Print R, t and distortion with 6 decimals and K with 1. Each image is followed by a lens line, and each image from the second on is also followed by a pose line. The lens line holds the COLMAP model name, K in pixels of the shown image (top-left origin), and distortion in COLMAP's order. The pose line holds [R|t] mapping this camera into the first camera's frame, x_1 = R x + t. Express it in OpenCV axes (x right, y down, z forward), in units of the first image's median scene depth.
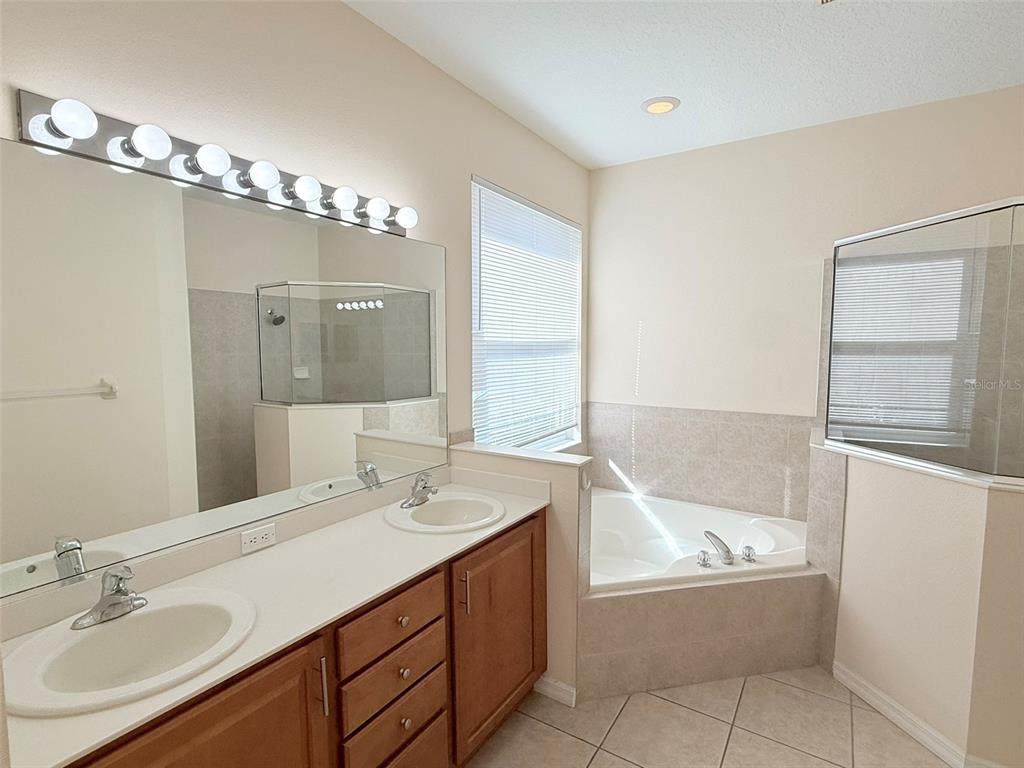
lens RADIAL K [[510.4, 0, 509.8], [0, 510.4, 378.2], [0, 0, 1]] dist [0.003726, -0.002417]
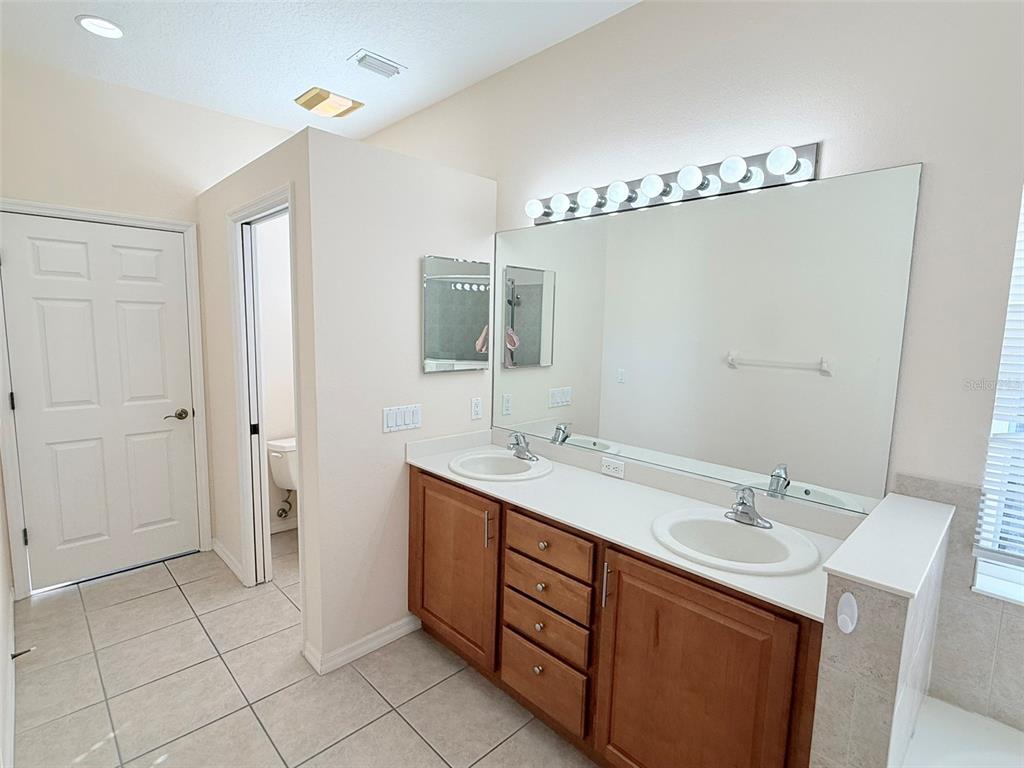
lens RADIAL K [[510.4, 0, 511.1], [0, 510.4, 390.0], [0, 0, 1]] dist [0.003726, -0.002417]
pose [[-0.215207, 0.124649, -0.968581, 0.848078], [-0.091832, 0.984843, 0.147146, -0.057329], [0.972241, 0.120614, -0.200499, 1.009055]]
